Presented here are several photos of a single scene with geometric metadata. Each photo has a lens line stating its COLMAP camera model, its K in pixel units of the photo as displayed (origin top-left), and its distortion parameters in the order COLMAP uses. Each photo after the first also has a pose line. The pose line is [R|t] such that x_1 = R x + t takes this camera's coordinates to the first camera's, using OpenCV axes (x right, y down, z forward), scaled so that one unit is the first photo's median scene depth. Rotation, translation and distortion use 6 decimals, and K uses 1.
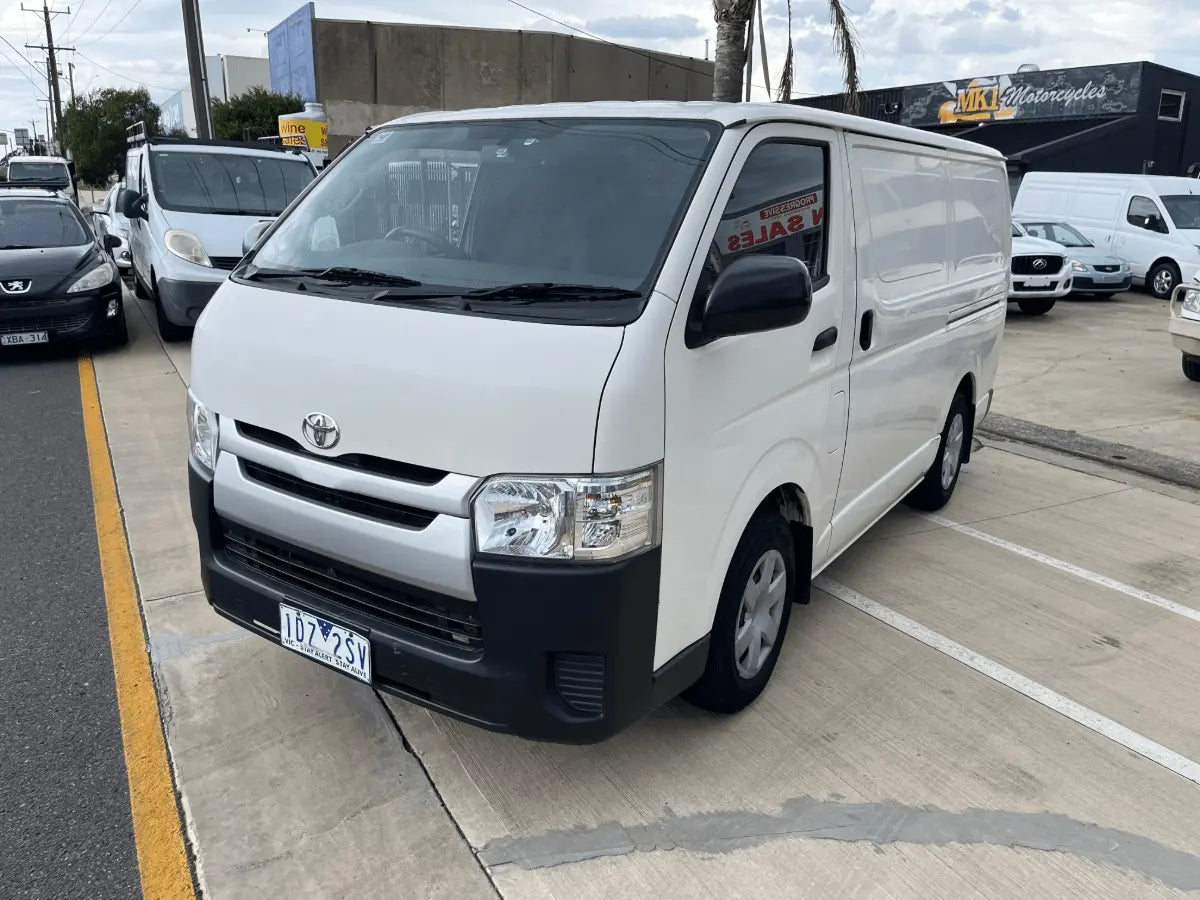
lens RADIAL K [[909.6, 0, 598.7], [0, 909.6, 464.4], [0, 0, 1]] dist [0.106636, -0.140678]
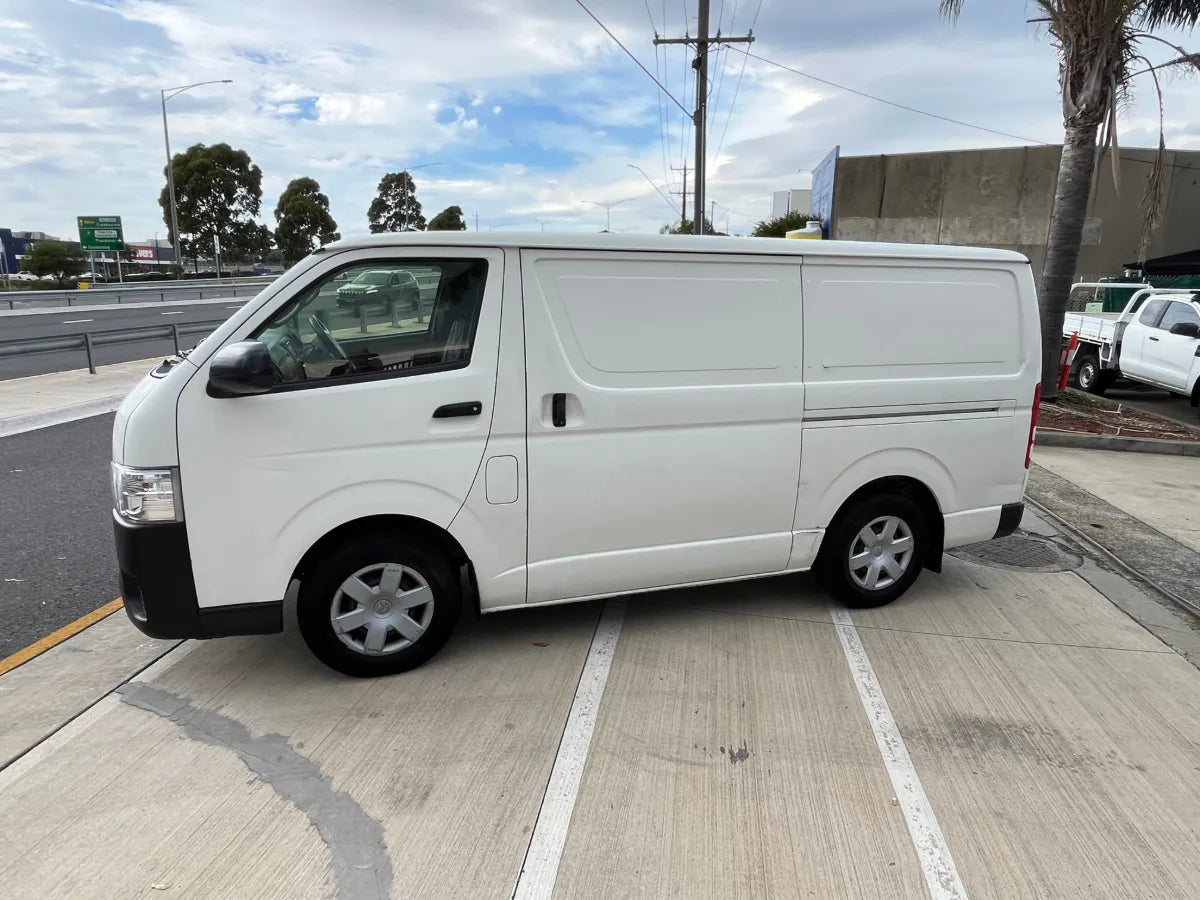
lens RADIAL K [[736.5, 0, 594.7], [0, 736.5, 442.0], [0, 0, 1]] dist [-0.001113, -0.002387]
pose [[0.784557, 0.125948, -0.607131, 0.738254], [-0.173709, 0.984589, -0.020223, -0.076295], [0.595227, 0.121330, 0.794345, 0.226074]]
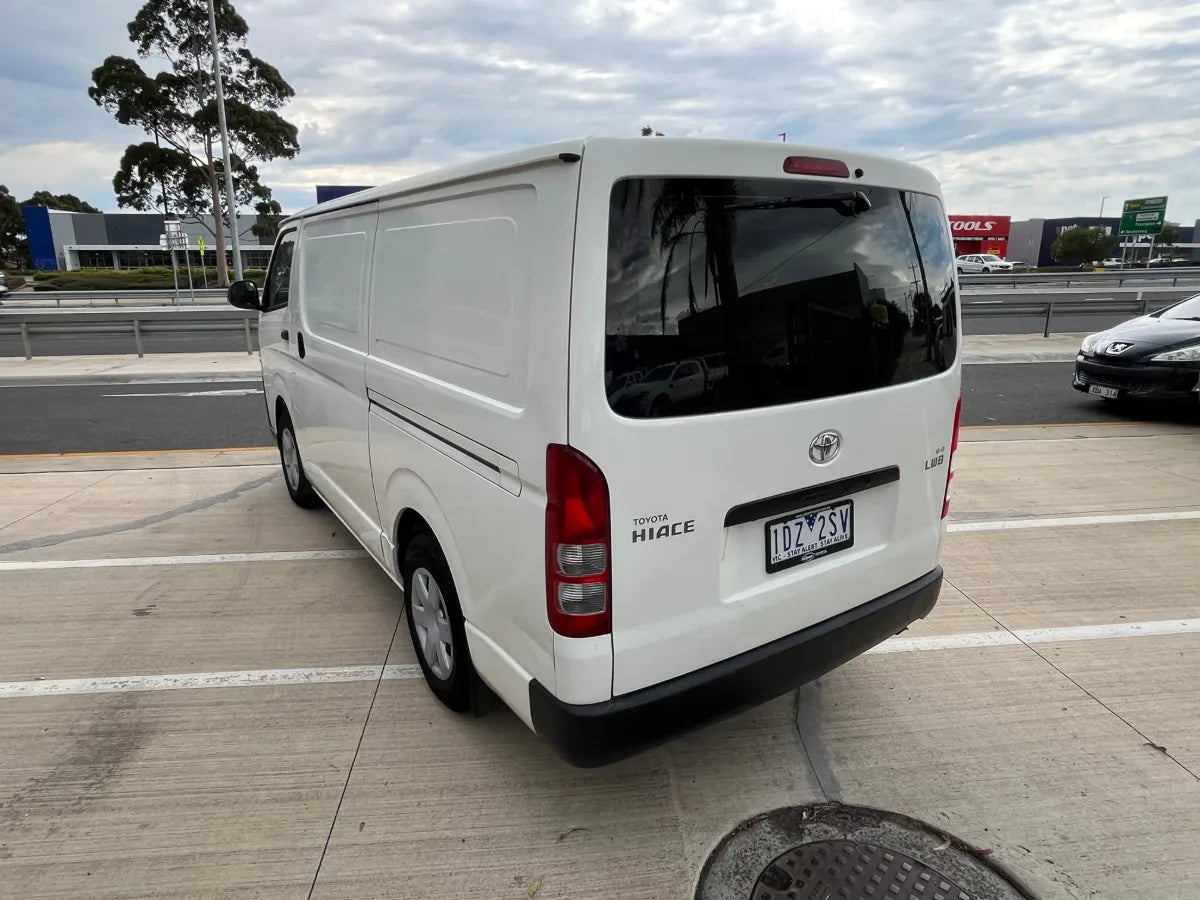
lens RADIAL K [[711.4, 0, 570.4], [0, 711.4, 451.6], [0, 0, 1]] dist [-0.006744, -0.000968]
pose [[-0.419354, 0.218345, -0.881174, 0.942080], [-0.261375, 0.900505, 0.347525, -0.408745], [0.869382, 0.376052, -0.320561, 1.474580]]
